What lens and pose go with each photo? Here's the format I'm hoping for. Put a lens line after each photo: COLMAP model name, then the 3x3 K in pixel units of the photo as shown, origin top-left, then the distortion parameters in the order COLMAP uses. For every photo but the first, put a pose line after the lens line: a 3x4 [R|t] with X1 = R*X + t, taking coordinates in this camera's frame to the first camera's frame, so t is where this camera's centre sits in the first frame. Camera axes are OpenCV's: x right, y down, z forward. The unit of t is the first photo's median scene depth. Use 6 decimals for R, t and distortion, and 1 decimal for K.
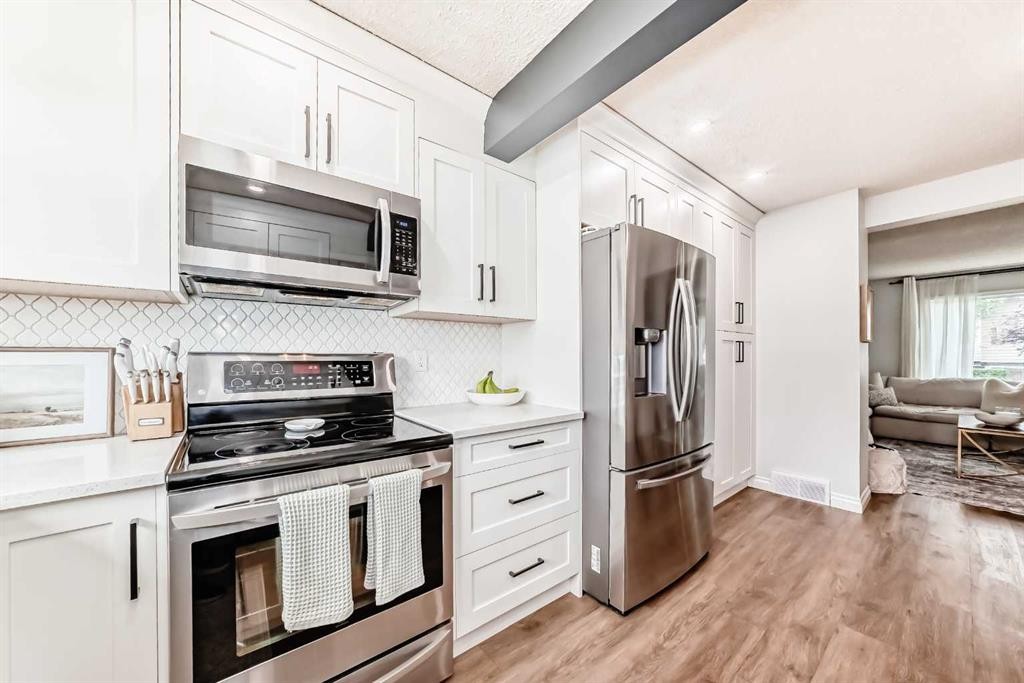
lens RADIAL K [[361.3, 0, 512.3], [0, 361.3, 356.2], [0, 0, 1]] dist [-0.022362, 0.006578]
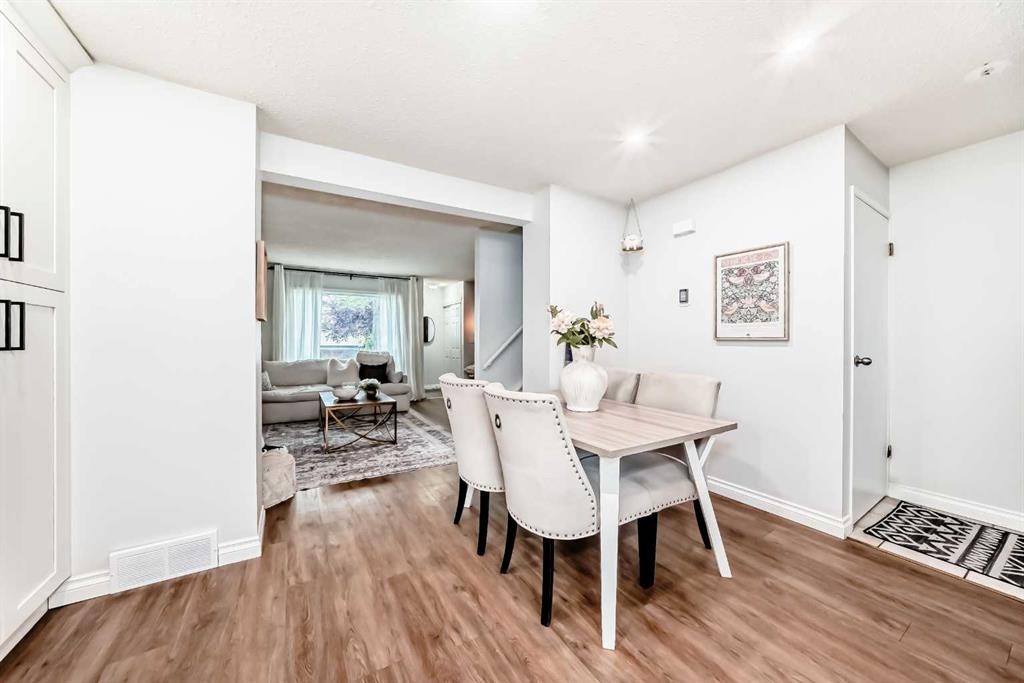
lens RADIAL K [[359.9, 0, 512.5], [0, 359.9, 344.4], [0, 0, 1]] dist [-0.024858, 0.006016]
pose [[0.116873, -0.007938, 0.993115, 0.321696], [-0.002183, 0.999964, 0.008249, 0.002357], [-0.993144, -0.003132, 0.116852, 0.398479]]
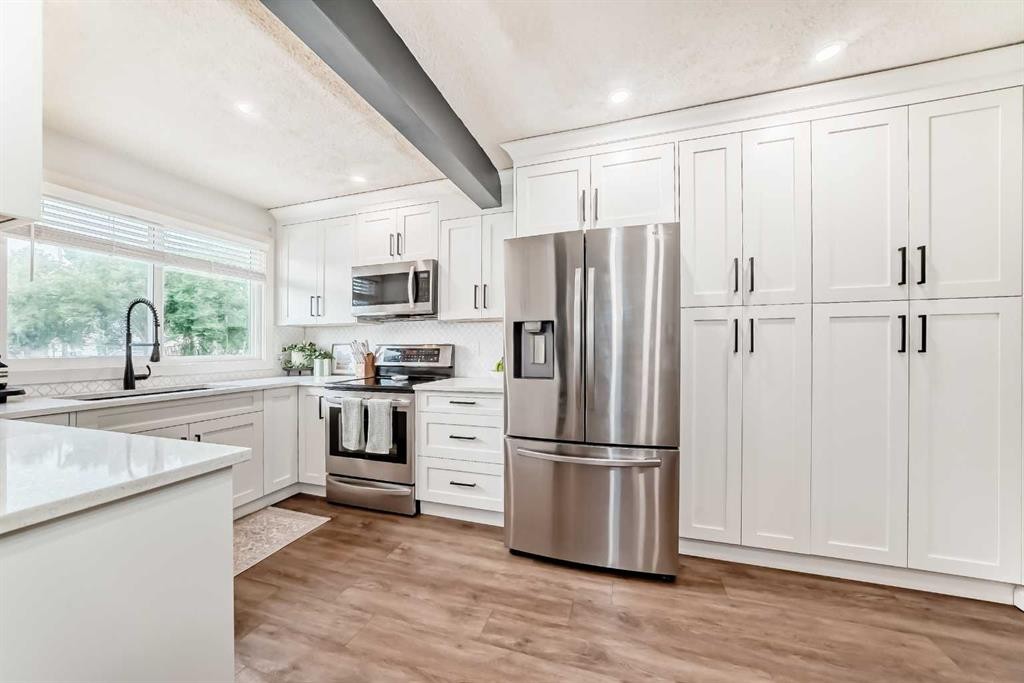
lens RADIAL K [[359.9, 0, 512.5], [0, 359.9, 344.4], [0, 0, 1]] dist [-0.024858, 0.006016]
pose [[0.553014, -0.007710, -0.833137, 0.823328], [0.007642, 0.999962, -0.004182, 0.001868], [0.833137, -0.004054, 0.553051, 0.192405]]
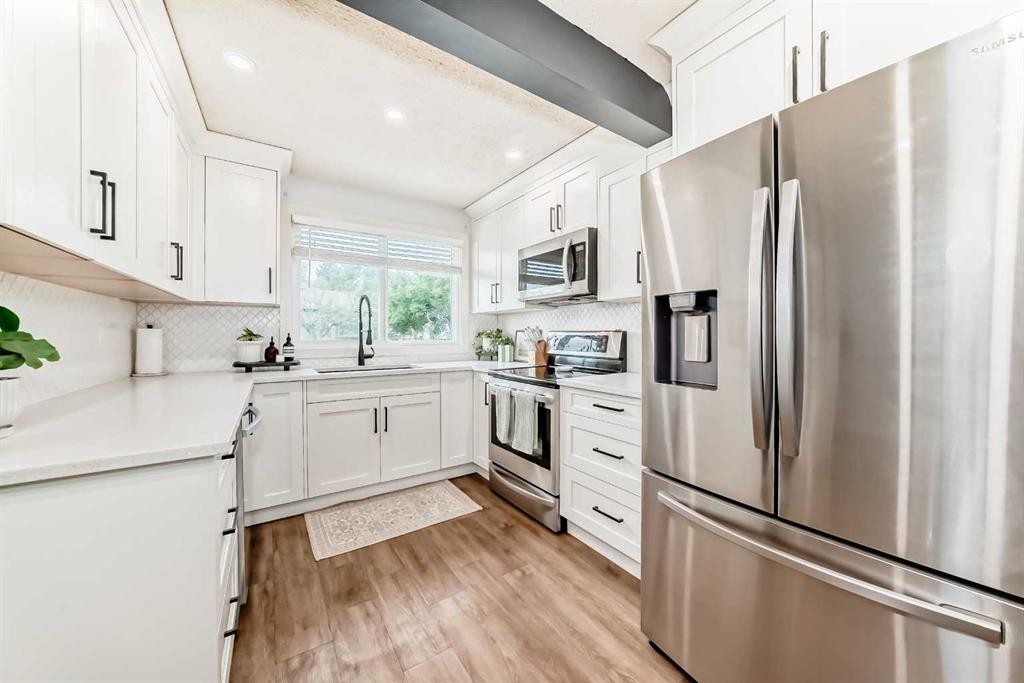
lens RADIAL K [[363.9, 0, 514.6], [0, 363.9, 333.1], [0, 0, 1]] dist [-0.011754, 0.000259]
pose [[-0.069513, -0.001477, -0.997580, 0.708857], [0.003711, 0.999992, -0.001739, 0.002201], [0.997574, -0.003823, -0.069507, 0.450750]]
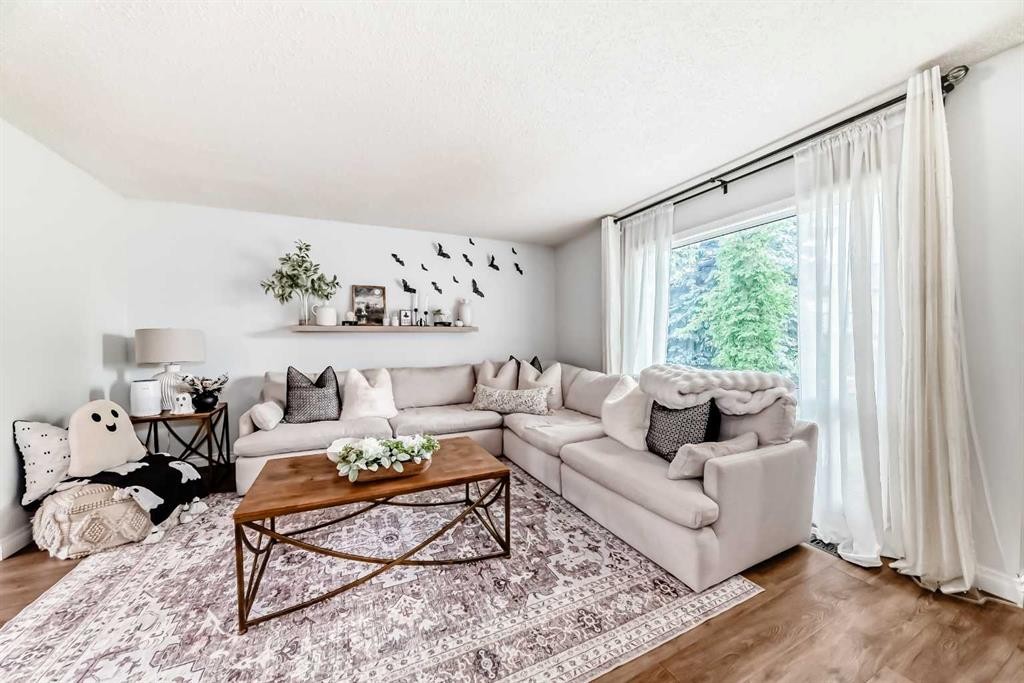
lens RADIAL K [[358.8, 0, 511.8], [0, 358.8, 351.4], [0, 0, 1]] dist [-0.023549, 0.005567]
pose [[0.974345, 0.002753, -0.225042, 2.263316], [0.005702, 0.999302, 0.036912, -0.007450], [0.224987, -0.037249, 0.973650, 0.646774]]
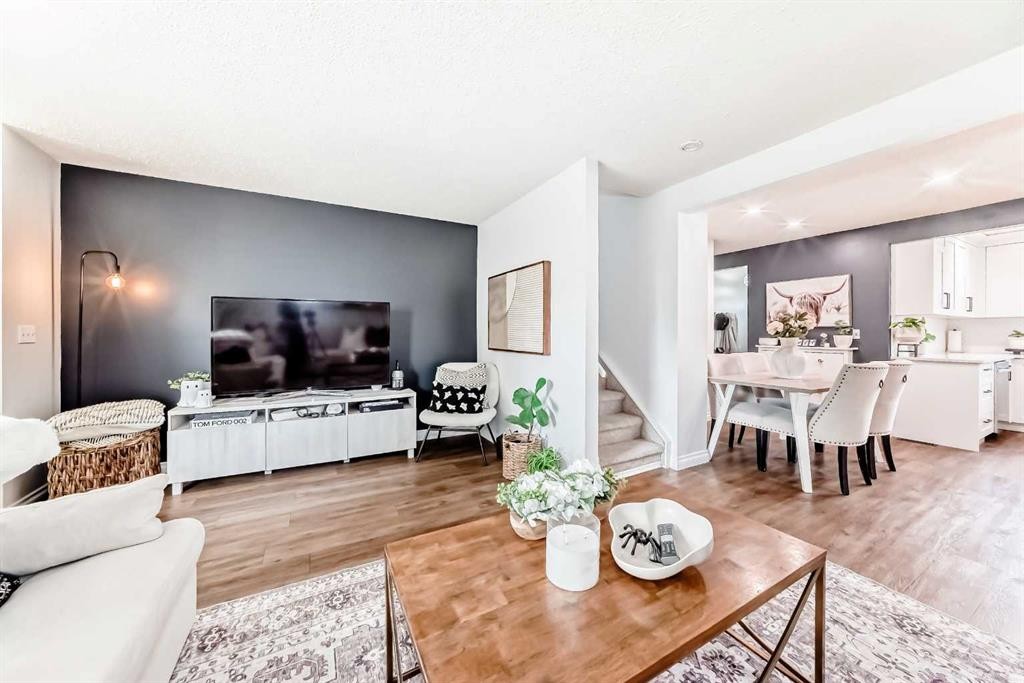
lens RADIAL K [[363.9, 0, 514.6], [0, 363.9, 333.1], [0, 0, 1]] dist [-0.011754, 0.000259]
pose [[-0.986561, 0.002437, 0.163376, 1.872523], [0.002262, 0.999997, -0.001259, -0.004128], [-0.163379, -0.000873, -0.986563, 1.735500]]
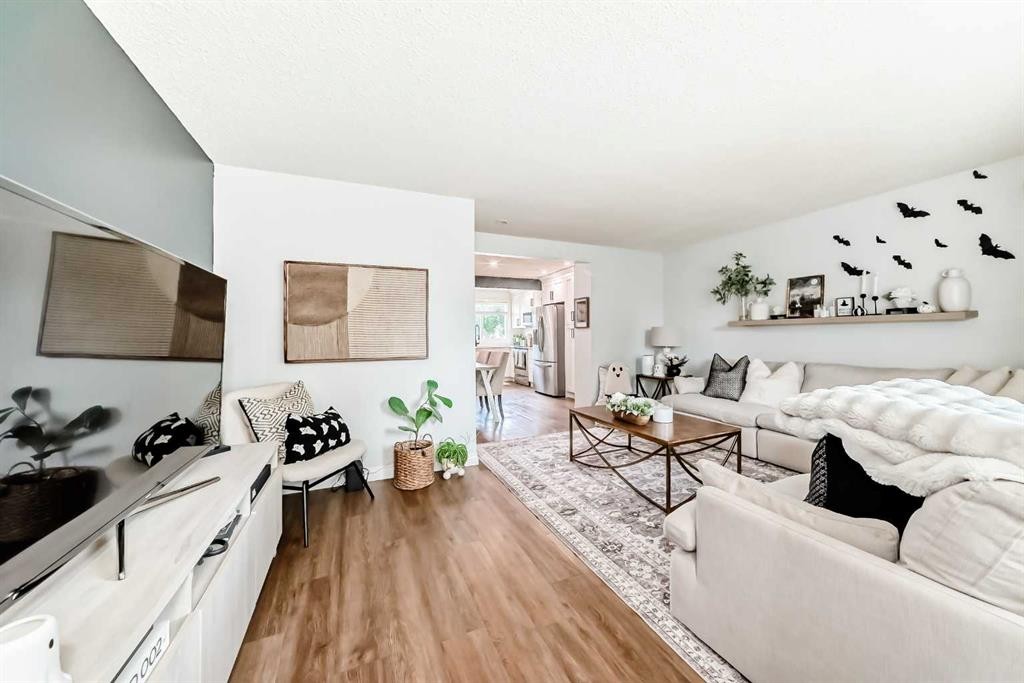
lens RADIAL K [[369.3, 0, 520.8], [0, 369.3, 335.6], [0, 0, 1]] dist [-0.020995, 0.006761]
pose [[-0.239870, 0.005429, -0.970790, 3.038666], [0.012243, 0.999922, 0.002566, -0.009825], [0.970728, -0.011270, -0.239918, 1.200173]]
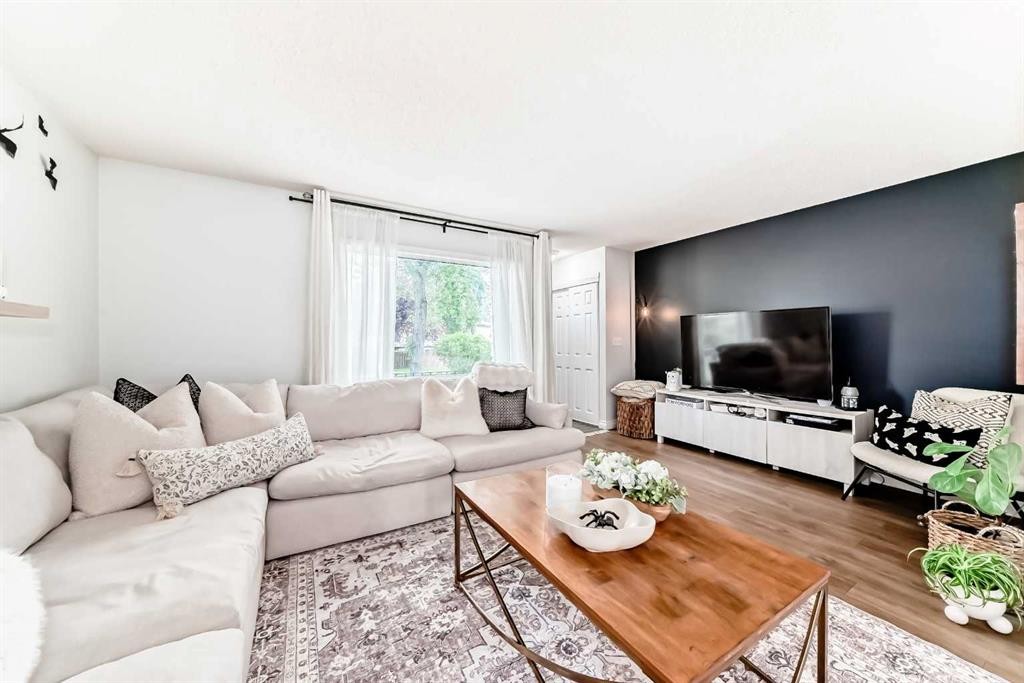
lens RADIAL K [[359.9, 0, 512.5], [0, 359.9, 344.4], [0, 0, 1]] dist [-0.024858, 0.006016]
pose [[0.132112, -0.005291, 0.991221, 1.317837], [-0.000862, 0.999985, 0.005453, -0.002259], [-0.991234, -0.001575, 0.132105, 1.349250]]
